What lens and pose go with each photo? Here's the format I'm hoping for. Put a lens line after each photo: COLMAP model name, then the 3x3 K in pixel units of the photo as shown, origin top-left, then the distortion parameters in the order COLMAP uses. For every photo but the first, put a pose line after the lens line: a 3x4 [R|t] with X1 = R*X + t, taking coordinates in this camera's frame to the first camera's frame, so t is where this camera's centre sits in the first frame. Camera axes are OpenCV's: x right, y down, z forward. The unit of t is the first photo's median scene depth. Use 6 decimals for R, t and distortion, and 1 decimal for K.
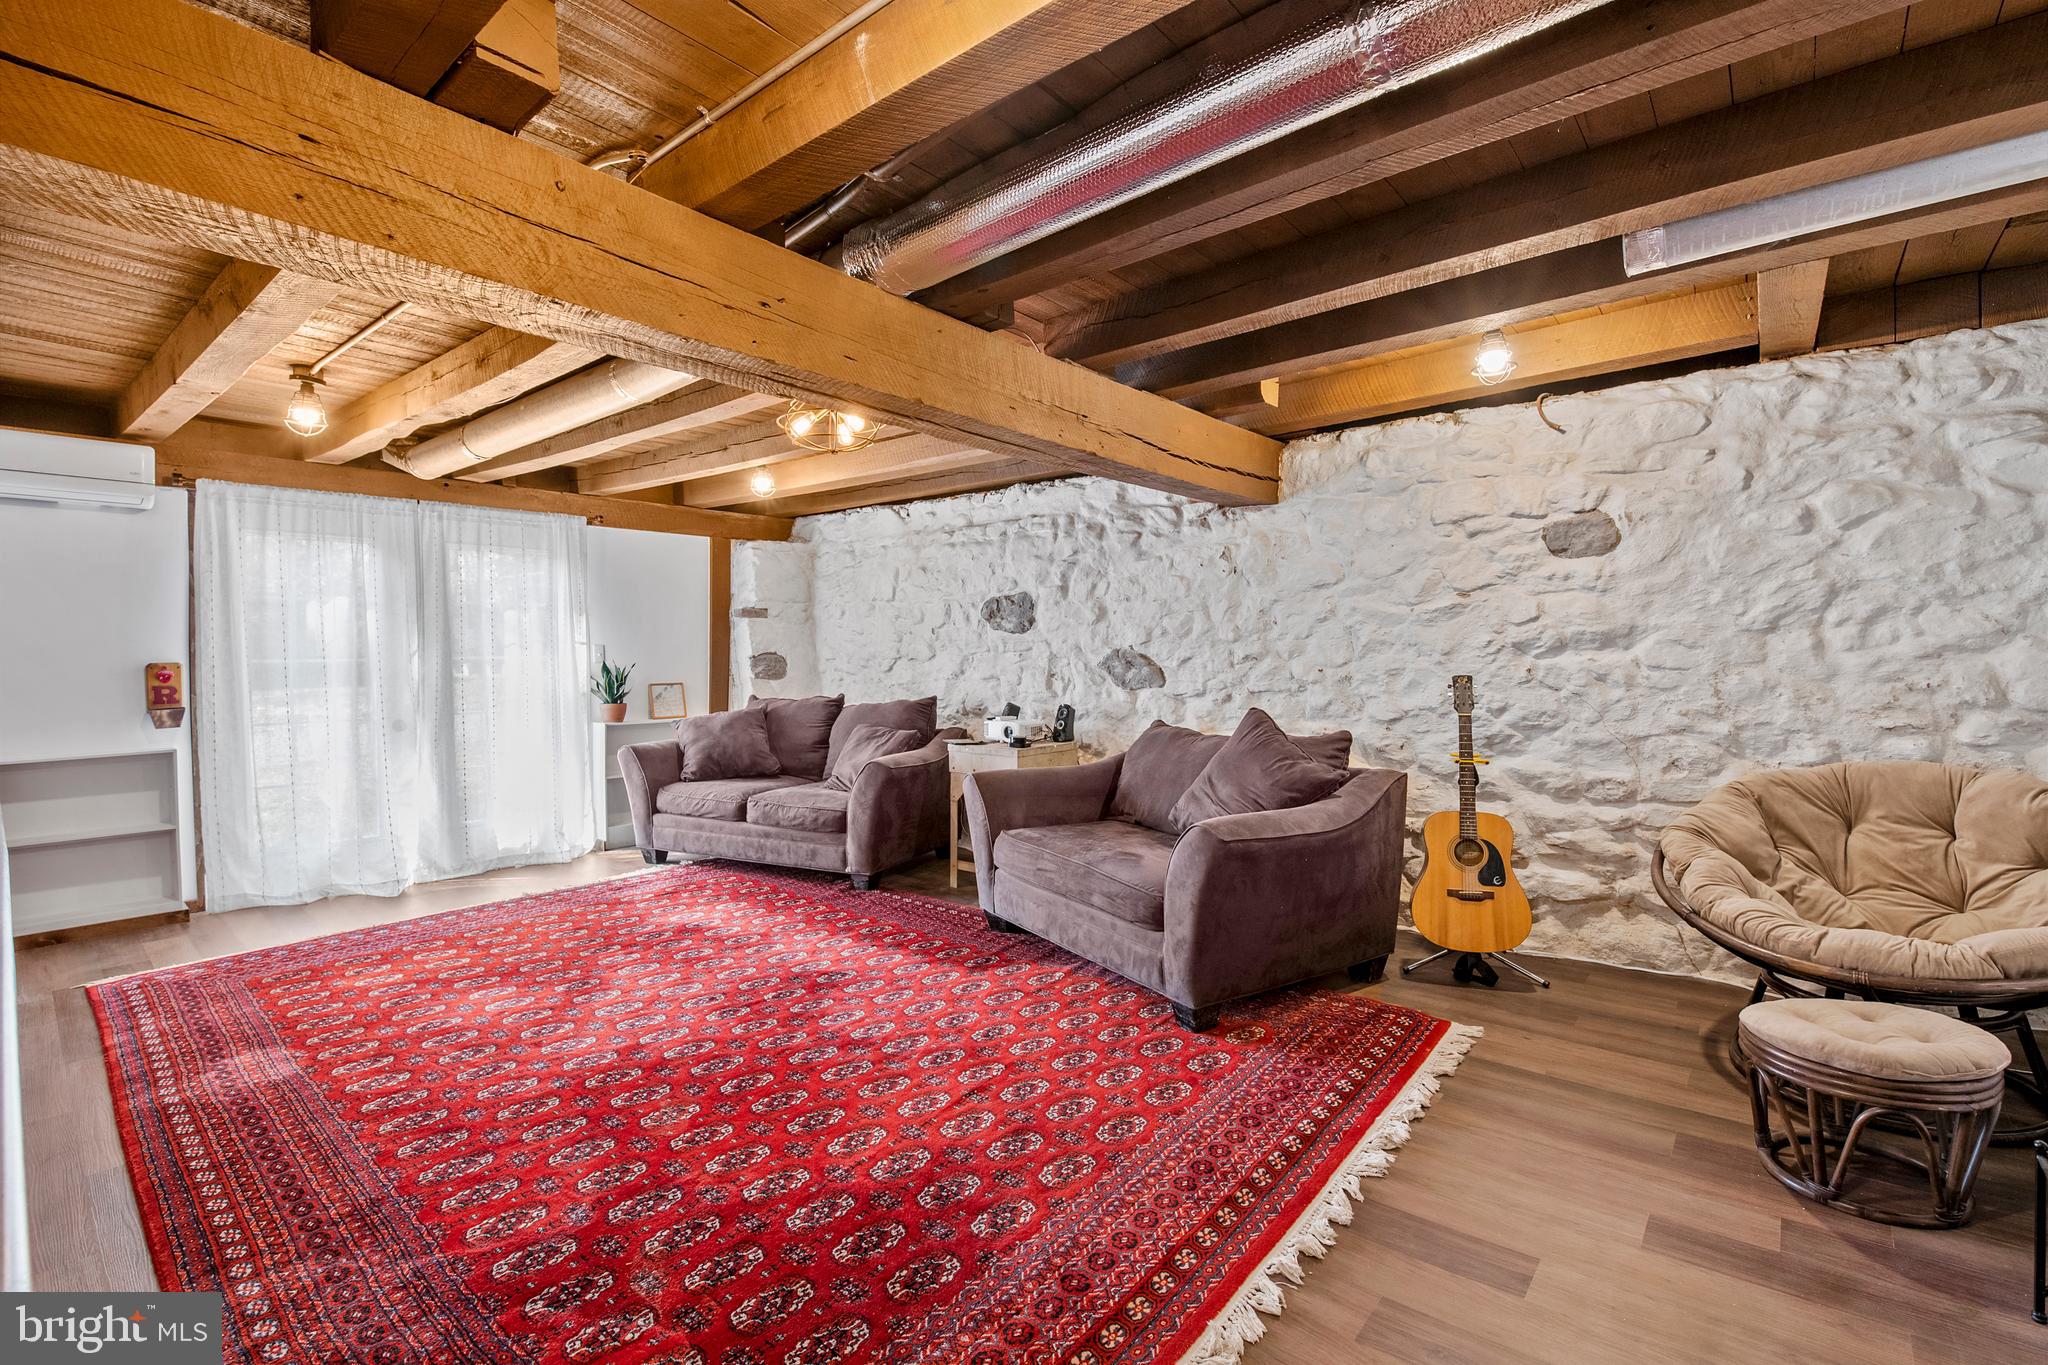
lens RADIAL K [[907.8, 0, 1024.2], [0, 907.8, 682.9], [0, 0, 1]] dist [-0.002520, -0.000626]
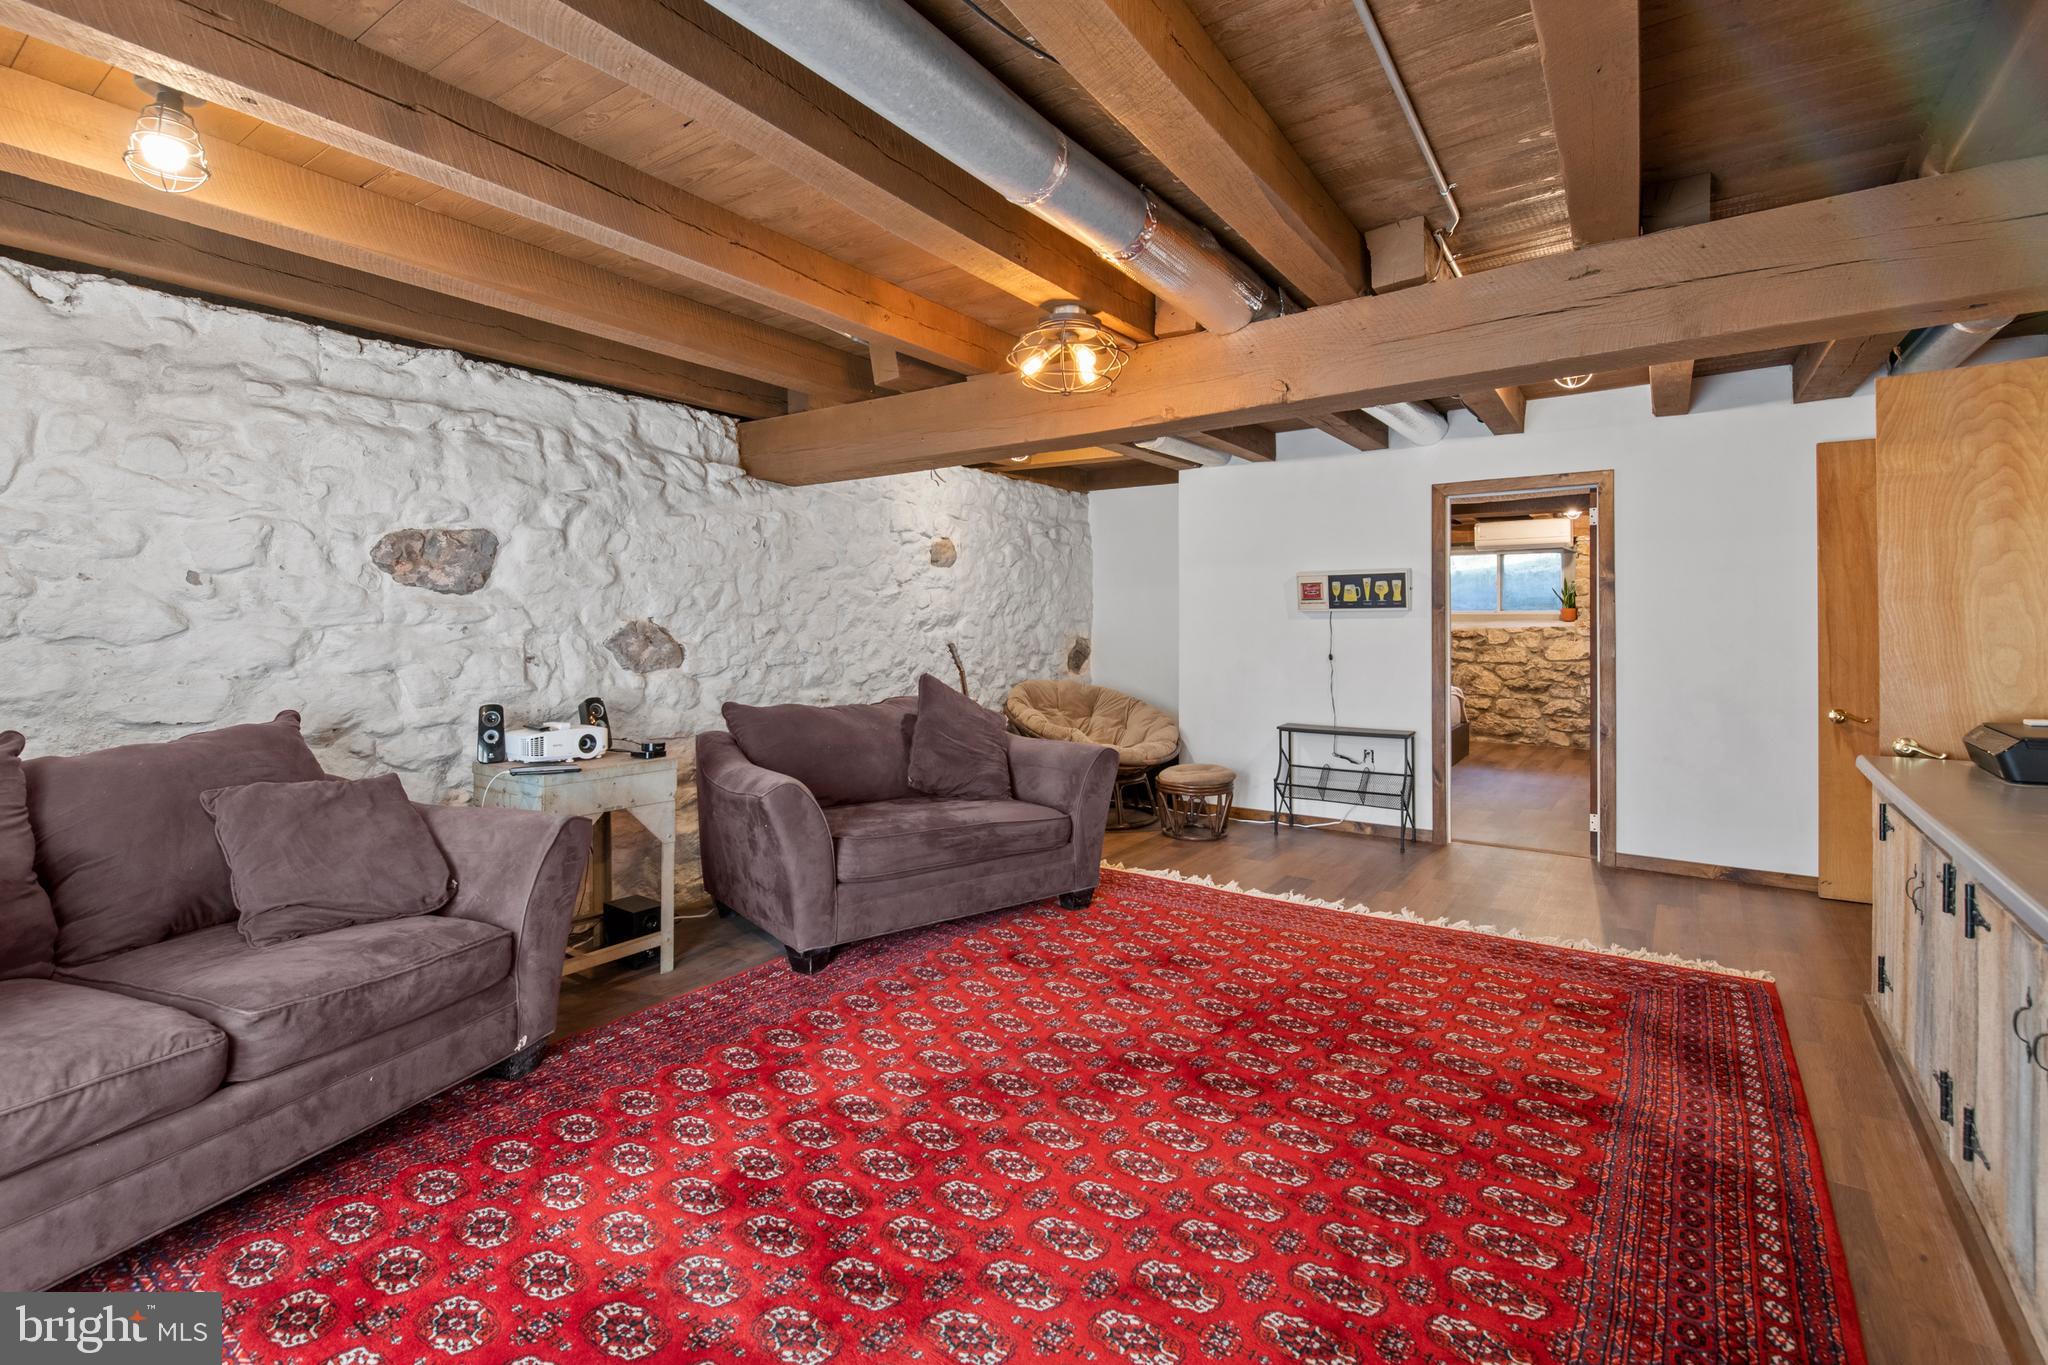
lens RADIAL K [[907.8, 0, 1024.1], [0, 907.8, 624.2], [0, 0, 1]] dist [-0.002520, -0.000626]
pose [[-0.070161, 0.012109, 0.997462, -0.722047], [0.036860, 0.999275, -0.009538, -0.015432], [-0.996854, 0.036097, -0.070557, 0.739511]]
